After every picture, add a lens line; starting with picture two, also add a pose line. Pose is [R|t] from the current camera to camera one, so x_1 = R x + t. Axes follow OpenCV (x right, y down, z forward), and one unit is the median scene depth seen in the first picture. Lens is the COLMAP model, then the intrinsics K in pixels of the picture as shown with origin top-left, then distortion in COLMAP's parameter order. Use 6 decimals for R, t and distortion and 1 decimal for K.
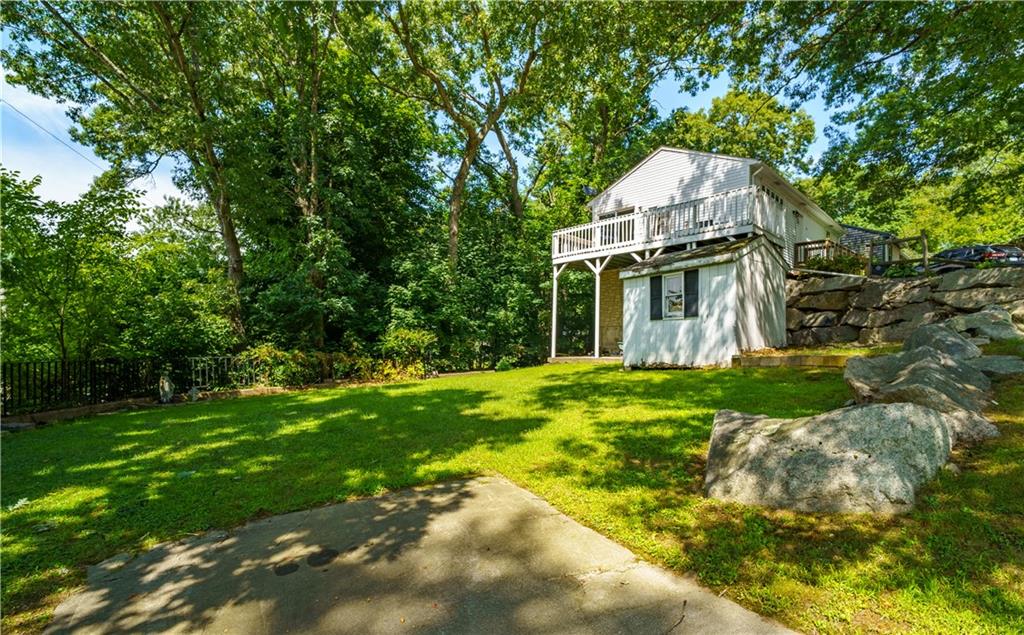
lens RADIAL K [[473.7, 0, 512.0], [0, 473.7, 317.5], [0, 0, 1]] dist [-0.000731, -0.000041]
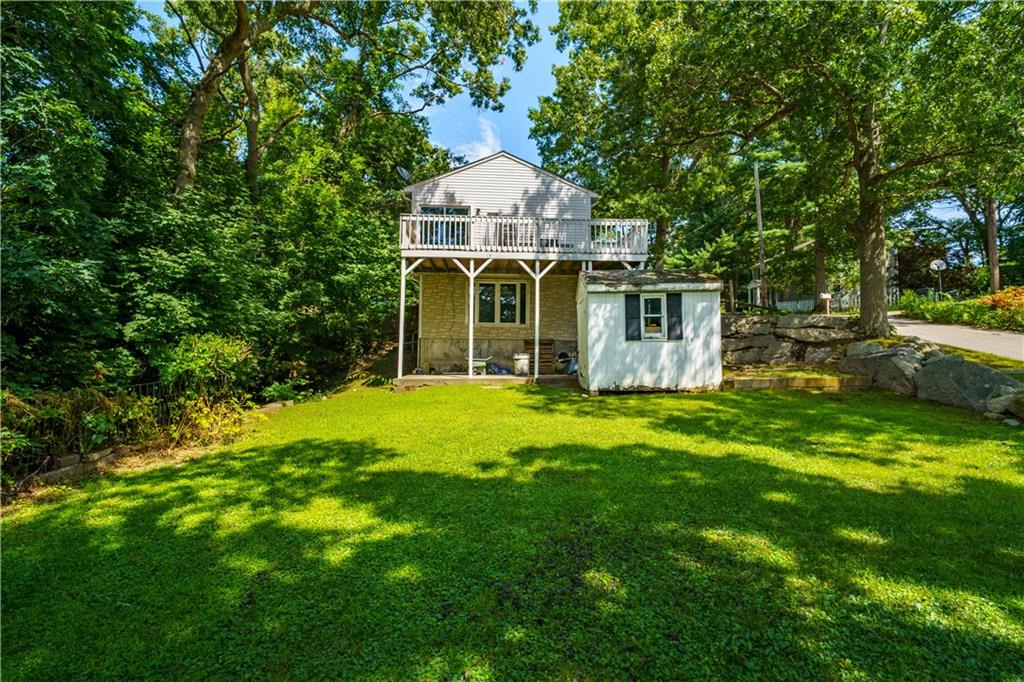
lens RADIAL K [[467.9, 0, 554.2], [0, 467.9, 337.9], [0, 0, 1]] dist [-0.007908, -0.000642]
pose [[0.643184, 0.035355, 0.764895, -0.507996], [-0.048530, 0.998807, -0.005359, 0.013465], [-0.764172, -0.033673, 0.644133, 0.510066]]
